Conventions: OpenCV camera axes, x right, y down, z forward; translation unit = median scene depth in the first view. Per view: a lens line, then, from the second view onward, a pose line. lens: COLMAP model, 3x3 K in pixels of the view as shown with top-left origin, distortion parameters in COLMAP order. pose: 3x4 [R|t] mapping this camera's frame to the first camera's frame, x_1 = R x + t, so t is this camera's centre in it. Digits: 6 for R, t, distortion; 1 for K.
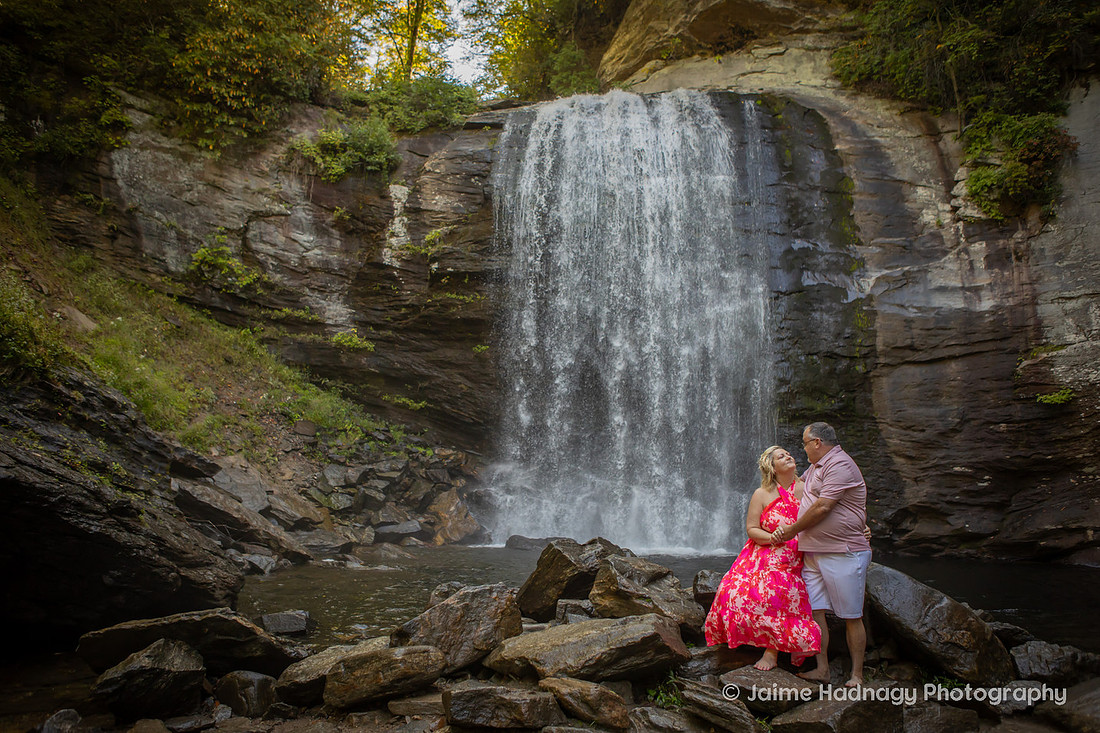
lens RADIAL K [[829.7, 0, 552.9], [0, 829.7, 357.1], [0, 0, 1]] dist [-0.092793, 0.083141]
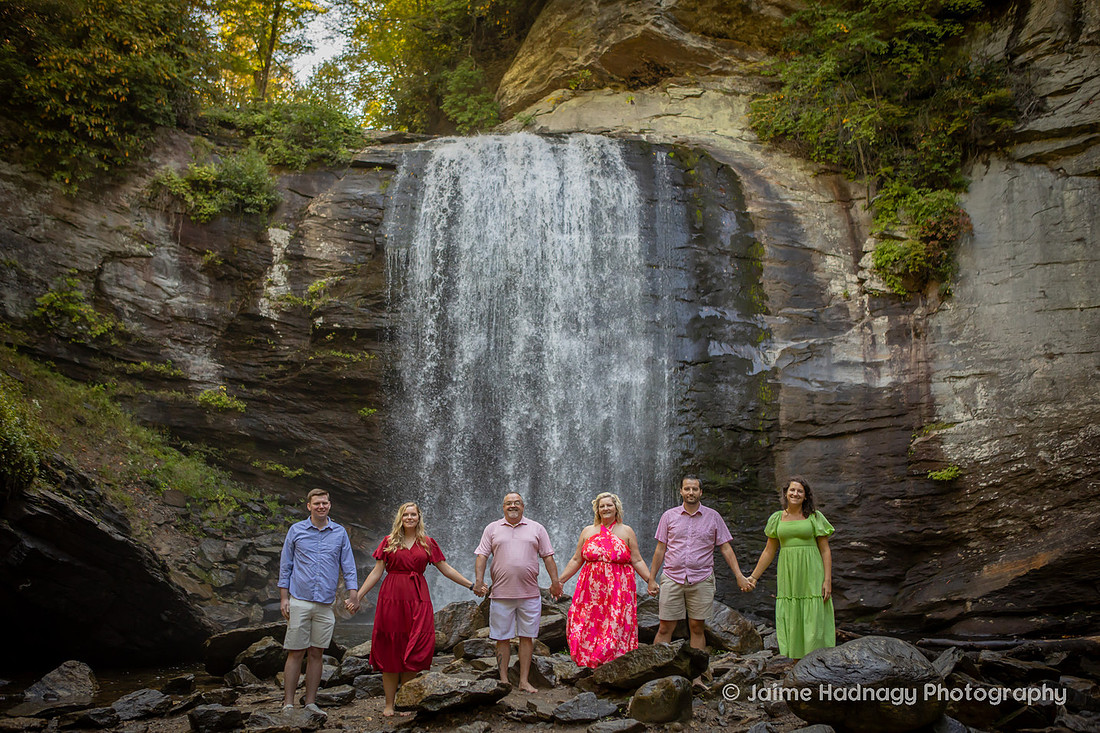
lens RADIAL K [[1194.8, 0, 546.1], [0, 1194.8, 342.3], [0, 0, 1]] dist [-0.044040, 0.000000]
pose [[0.993146, 0.019468, 0.115245, -0.051867], [-0.014842, 0.999055, -0.040863, -0.041223], [-0.115931, 0.038873, 0.992496, -0.382153]]
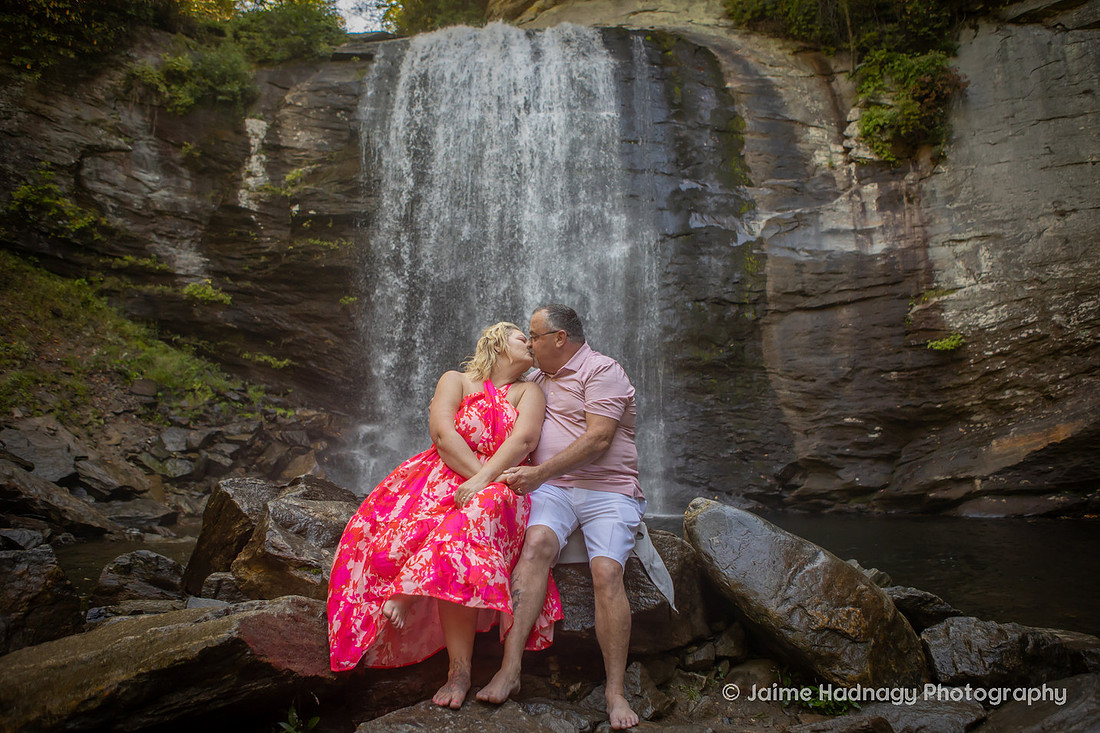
lens RADIAL K [[795.6, 0, 578.8], [0, 795.6, 365.1], [0, 0, 1]] dist [-0.099464, 0.068400]
pose [[0.991718, -0.006003, 0.128298, 0.061323], [0.001547, 0.999393, 0.034805, 0.036313], [-0.128429, -0.034318, 0.991125, 0.120028]]
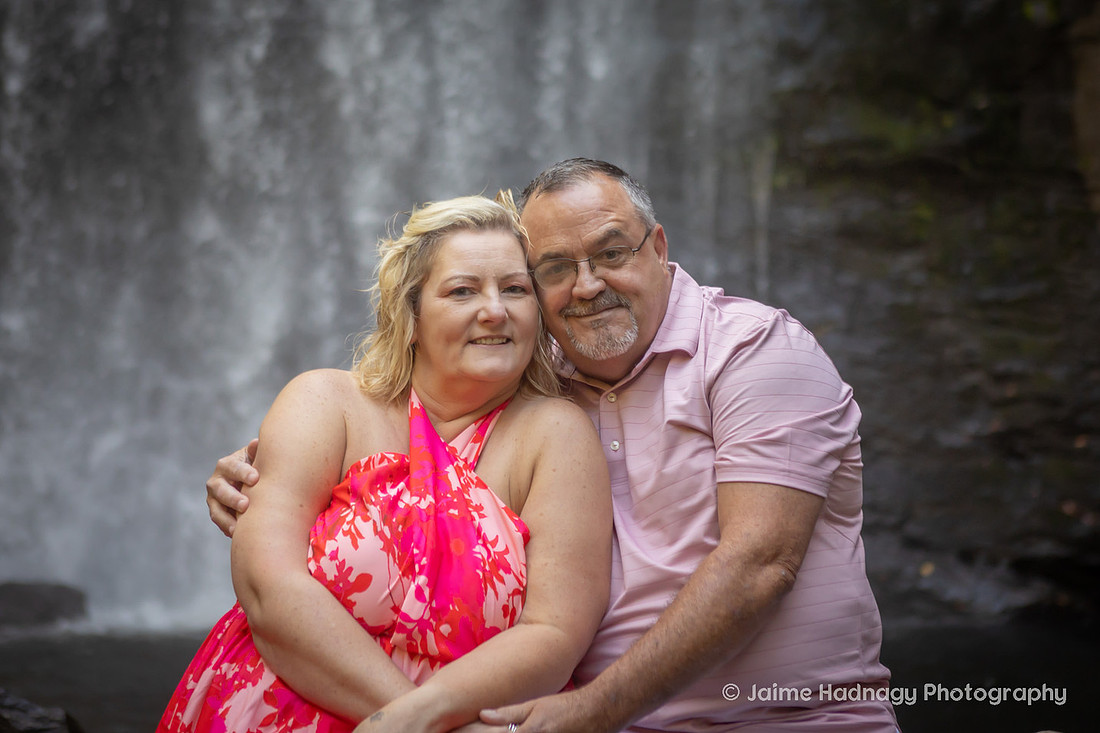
lens RADIAL K [[1754.6, 0, 554.8], [0, 1754.6, 370.4], [0, 0, 1]] dist [0.106117, 0.000000]
pose [[0.980888, -0.008305, 0.194397, 0.065850], [-0.020842, 0.988856, 0.147412, 0.049210], [-0.193455, -0.148646, 0.969783, 0.356683]]
